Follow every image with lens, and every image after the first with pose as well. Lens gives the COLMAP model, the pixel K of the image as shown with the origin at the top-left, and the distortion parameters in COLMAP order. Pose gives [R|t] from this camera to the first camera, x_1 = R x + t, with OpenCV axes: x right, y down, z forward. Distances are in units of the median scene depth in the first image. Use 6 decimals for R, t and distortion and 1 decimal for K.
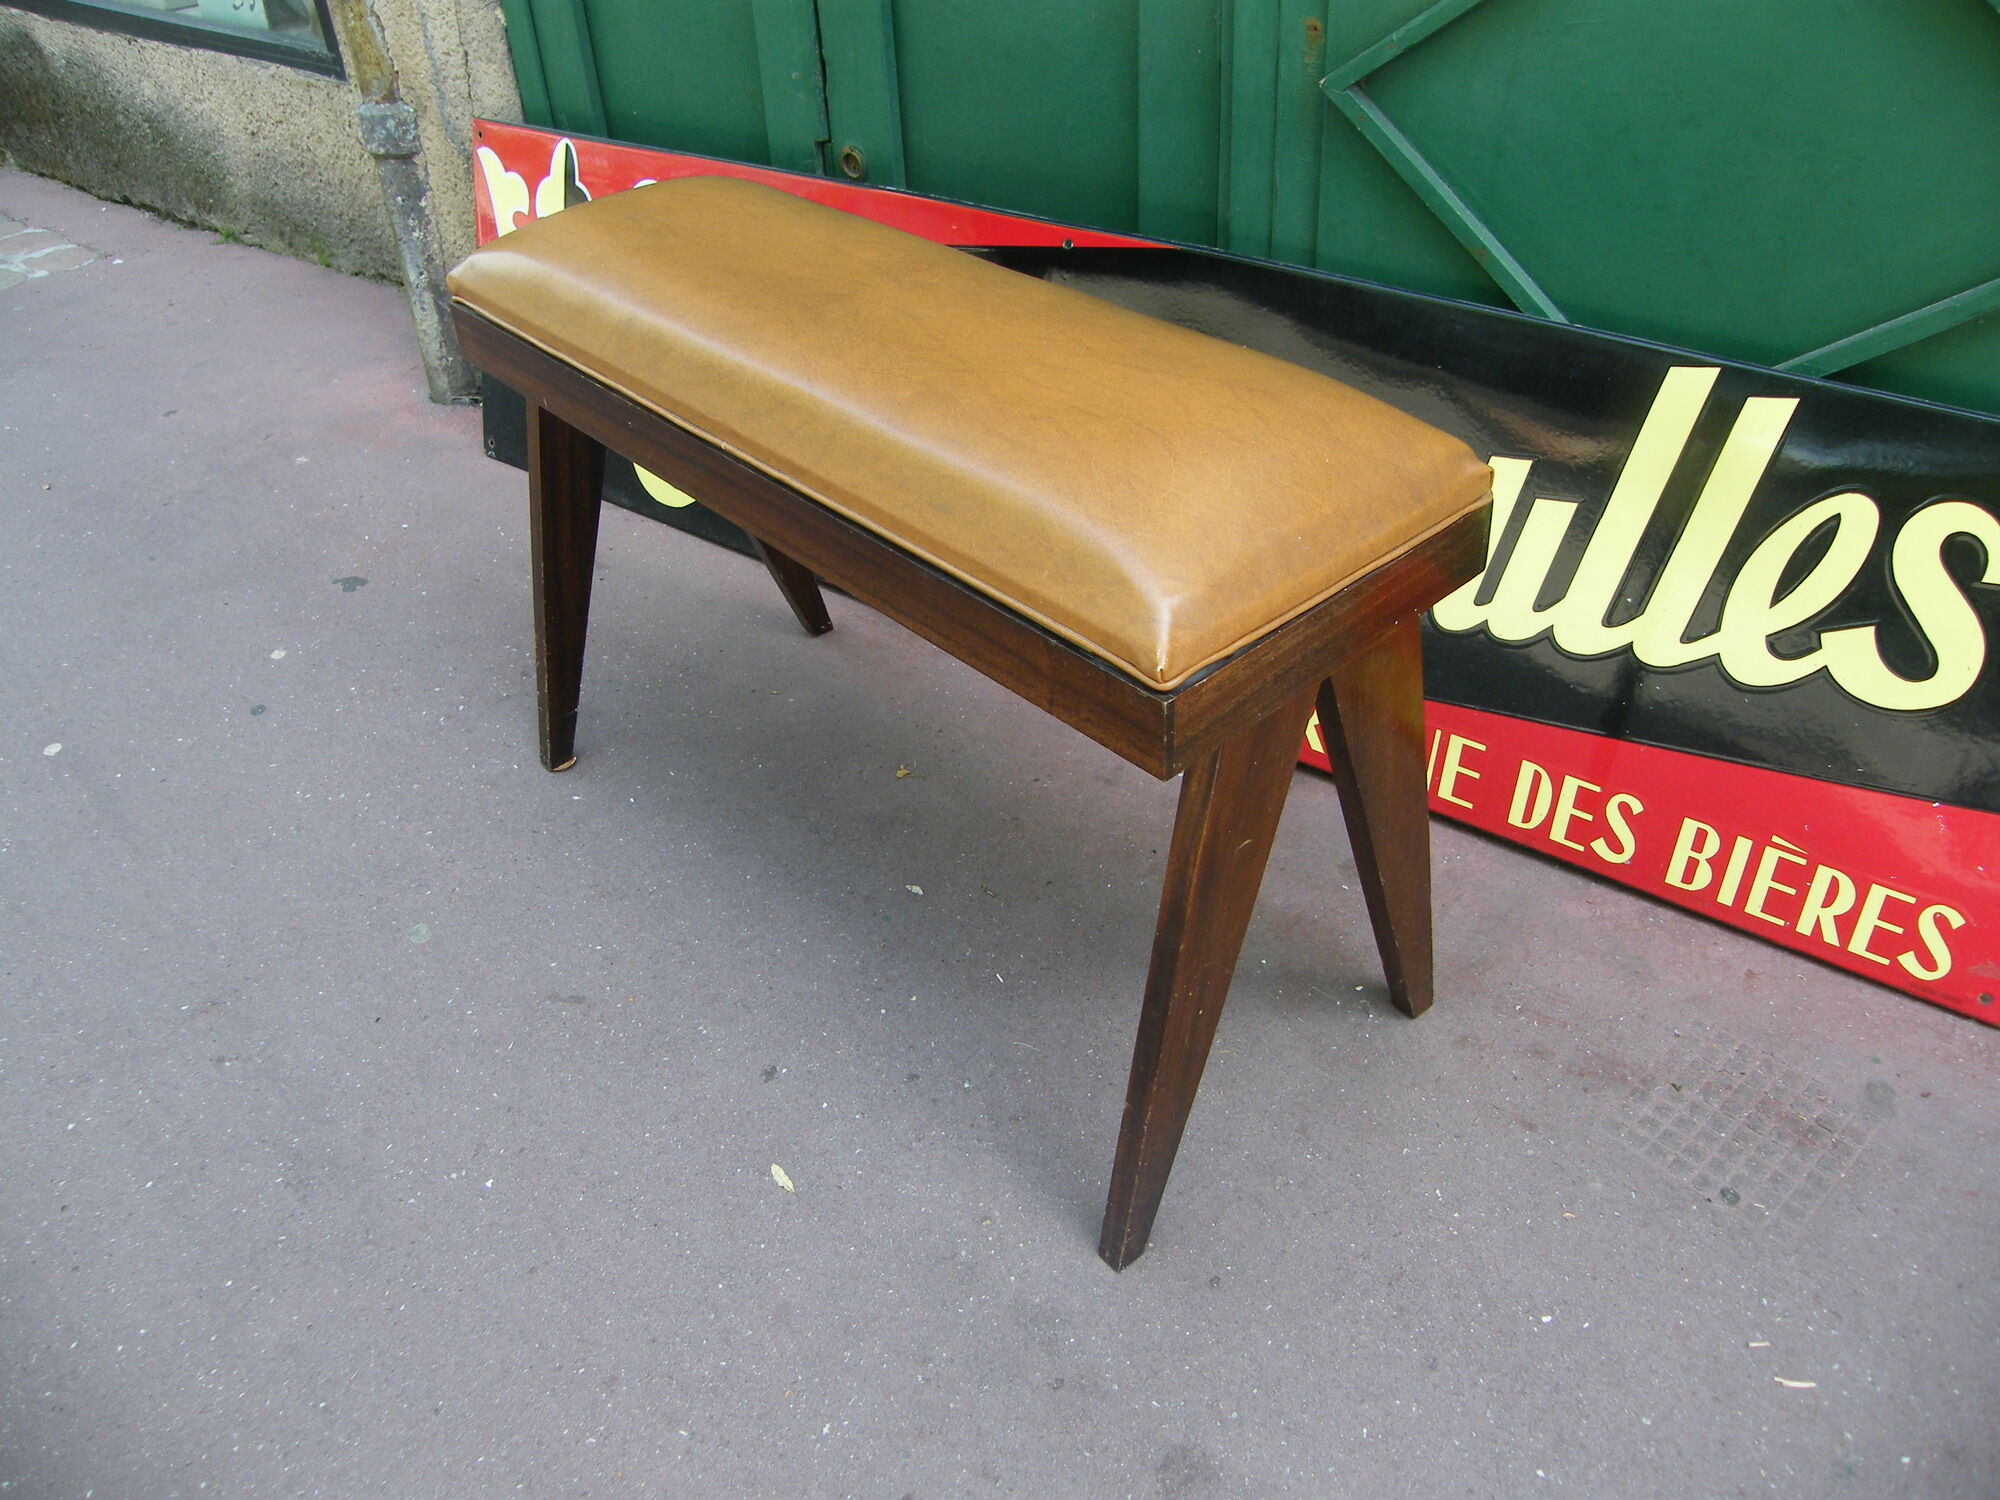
lens RADIAL K [[1554.4, 0, 1000.0], [0, 1554.4, 750.0], [0, 0, 1]] dist [-0.143848, 0.132798]
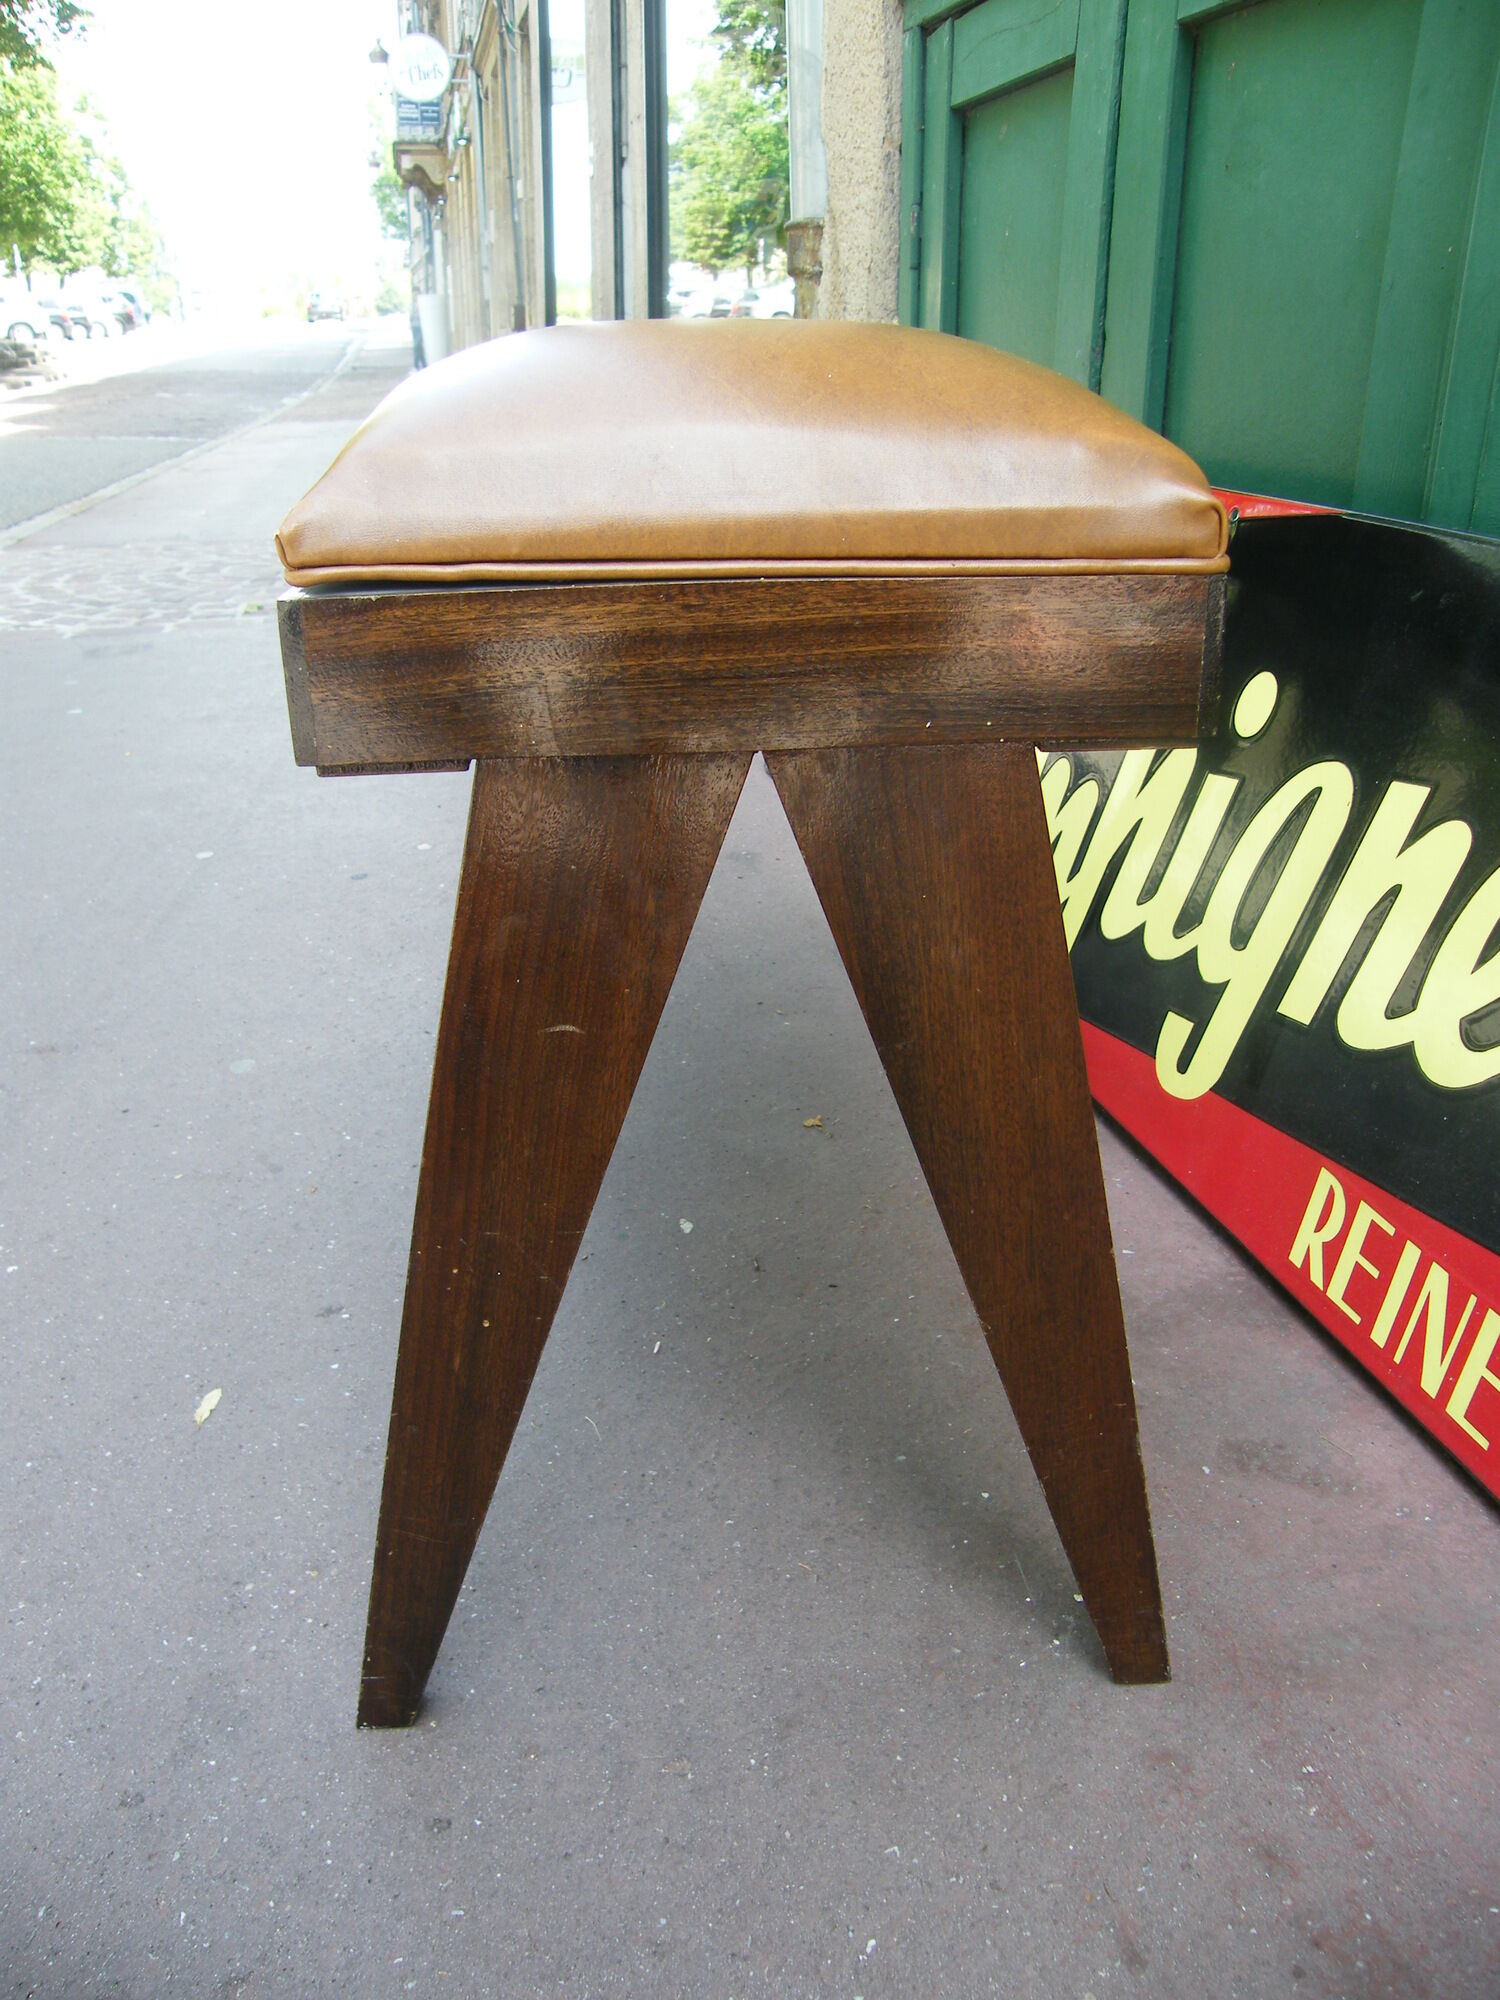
lens RADIAL K [[1554.4, 0, 735.9], [0, 1554.4, 1032.8], [0, 0, 1]] dist [-0.143848, 0.132798]
pose [[0.781658, 0.301674, -0.545898, 0.384790], [-0.404644, 0.911329, -0.075782, 0.058441], [0.474631, 0.280130, 0.834418, 0.413810]]
